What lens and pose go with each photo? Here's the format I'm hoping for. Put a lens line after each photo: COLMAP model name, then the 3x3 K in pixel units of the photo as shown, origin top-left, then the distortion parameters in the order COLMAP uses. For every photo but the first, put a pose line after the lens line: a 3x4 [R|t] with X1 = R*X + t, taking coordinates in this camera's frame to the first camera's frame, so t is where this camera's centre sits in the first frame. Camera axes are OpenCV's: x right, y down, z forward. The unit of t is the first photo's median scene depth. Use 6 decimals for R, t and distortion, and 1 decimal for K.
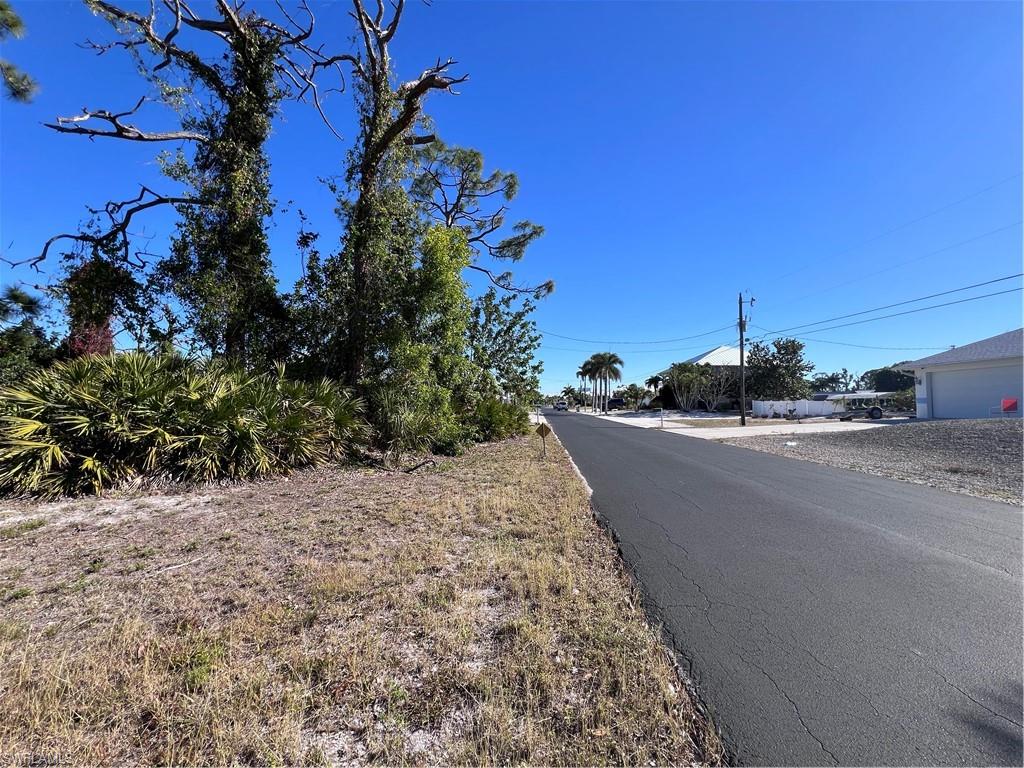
lens RADIAL K [[409.6, 0, 511.9], [0, 409.6, 381.6], [0, 0, 1]] dist [-0.000783, -0.000099]
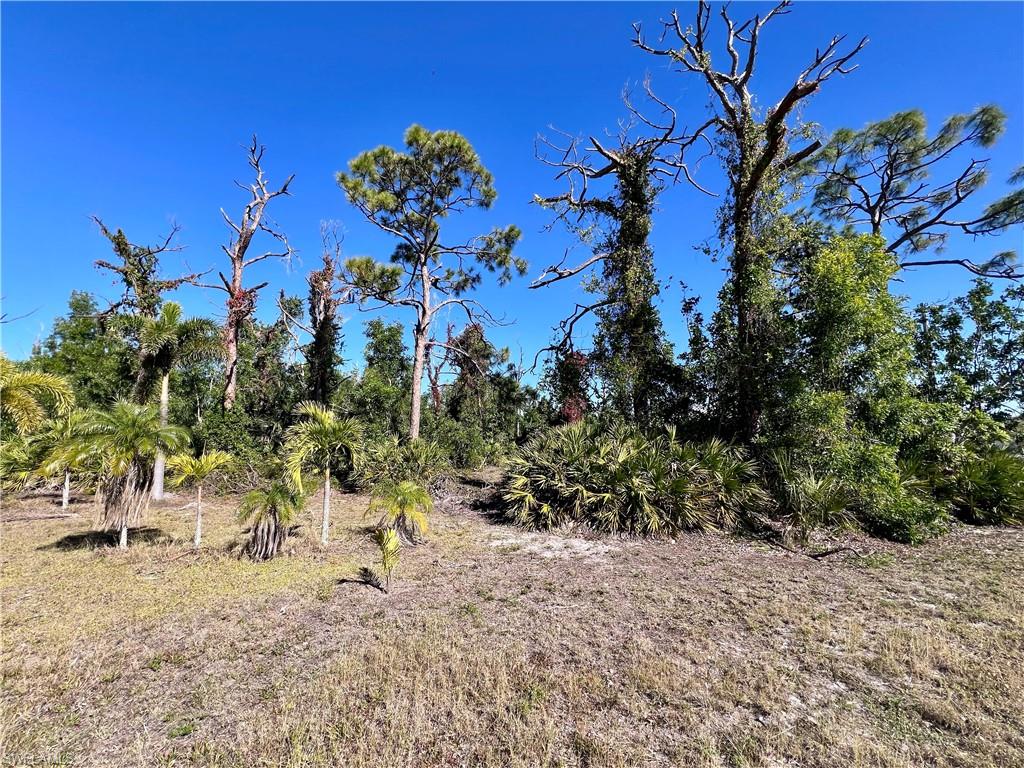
lens RADIAL K [[409.6, 0, 511.9], [0, 409.6, 381.6], [0, 0, 1]] dist [-0.000783, -0.000099]
pose [[0.556519, -0.127546, -0.820986, 0.103736], [0.047479, 0.991414, -0.121839, -0.046104], [0.829477, 0.028826, 0.557797, 0.028122]]
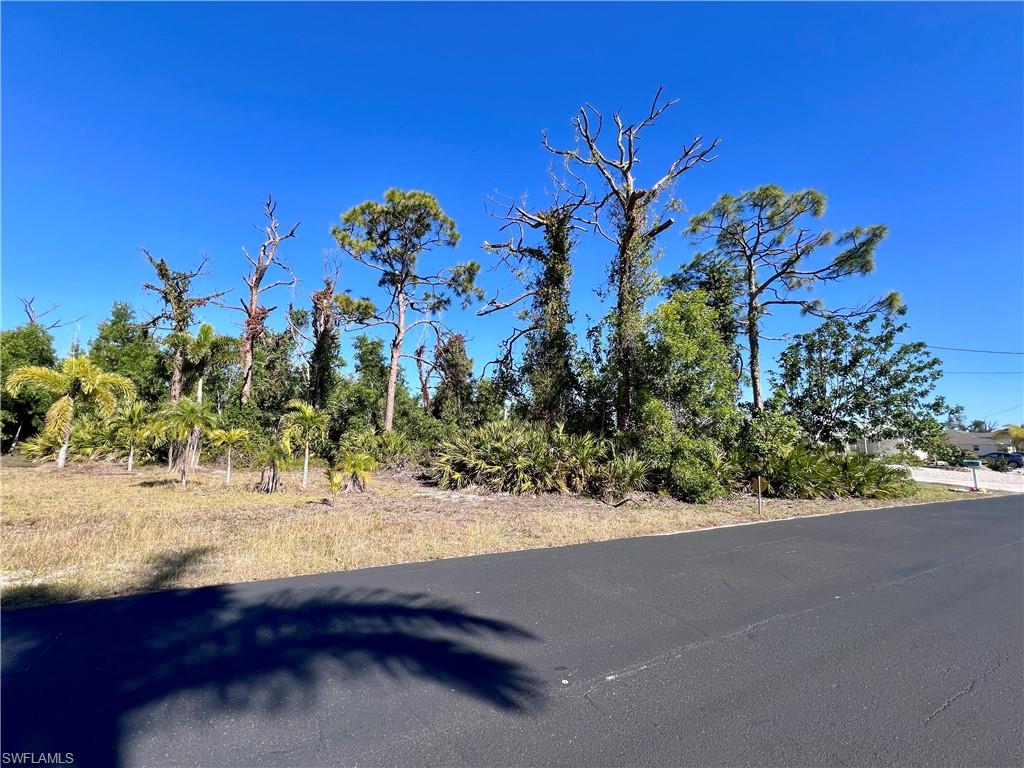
lens RADIAL K [[409.6, 0, 511.9], [0, 409.6, 381.6], [0, 0, 1]] dist [-0.000783, -0.000099]
pose [[0.541398, -0.119799, -0.832187, 0.565582], [0.023078, 0.991541, -0.127725, -0.007105], [0.840449, 0.049945, 0.539583, 0.019333]]
